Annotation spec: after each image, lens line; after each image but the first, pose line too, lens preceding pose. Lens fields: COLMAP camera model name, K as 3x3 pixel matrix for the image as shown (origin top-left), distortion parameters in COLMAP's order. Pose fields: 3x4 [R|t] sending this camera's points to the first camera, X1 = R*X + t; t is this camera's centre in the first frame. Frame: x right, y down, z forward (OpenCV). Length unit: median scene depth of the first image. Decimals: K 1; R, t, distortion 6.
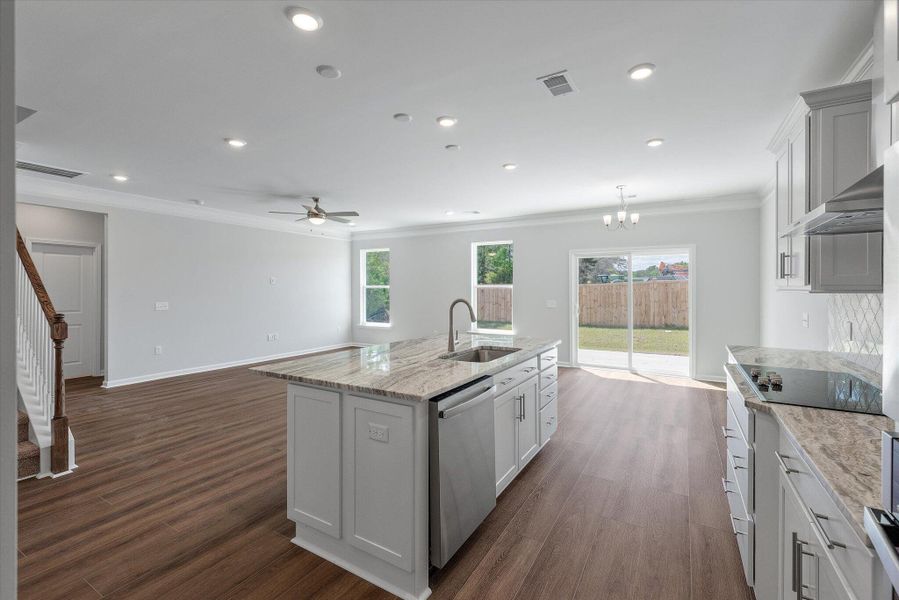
lens RADIAL K [[391.7, 0, 453.8], [0, 391.7, 286.8], [0, 0, 1]] dist [0.004028, -0.001092]
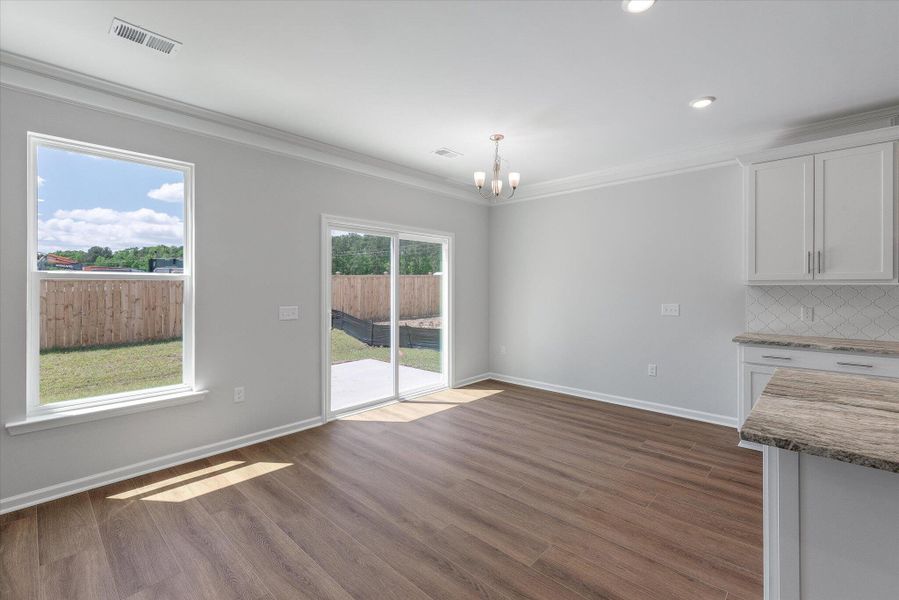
lens RADIAL K [[391.7, 0, 451.4], [0, 391.7, 286.1], [0, 0, 1]] dist [0.004028, -0.001092]
pose [[0.218091, 0.004400, 0.975918, -0.404268], [-0.005719, 0.999978, -0.003231, 0.020108], [-0.975912, -0.004877, 0.218112, 1.356186]]
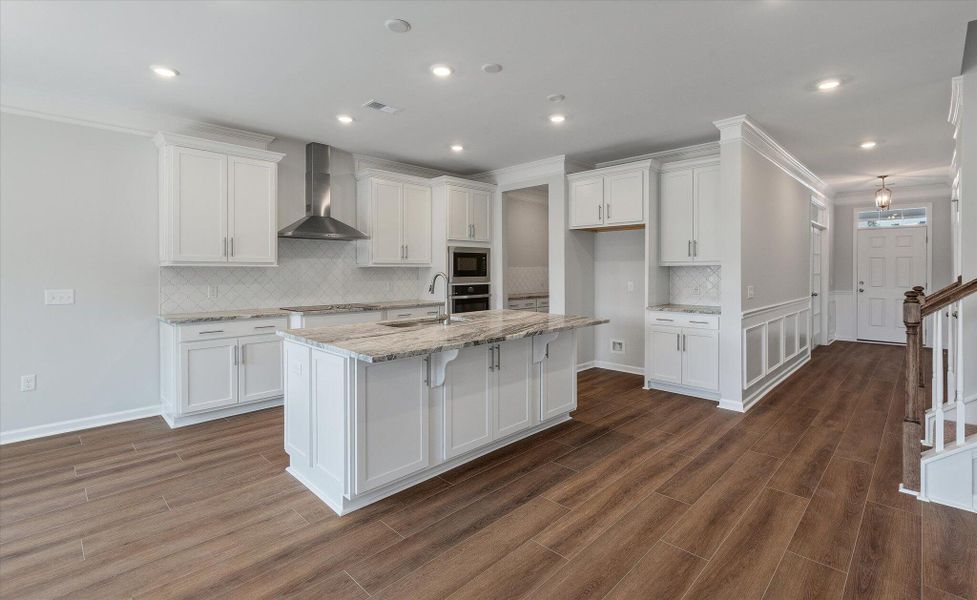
lens RADIAL K [[444.6, 0, 496.4], [0, 444.6, 272.3], [0, 0, 1]] dist [-0.000040, 0.001014]
pose [[-0.972338, -0.000166, 0.233579, -0.327253], [-0.000326, 1.000000, -0.000648, 0.026885], [-0.233578, -0.000706, -0.972338, 1.728599]]
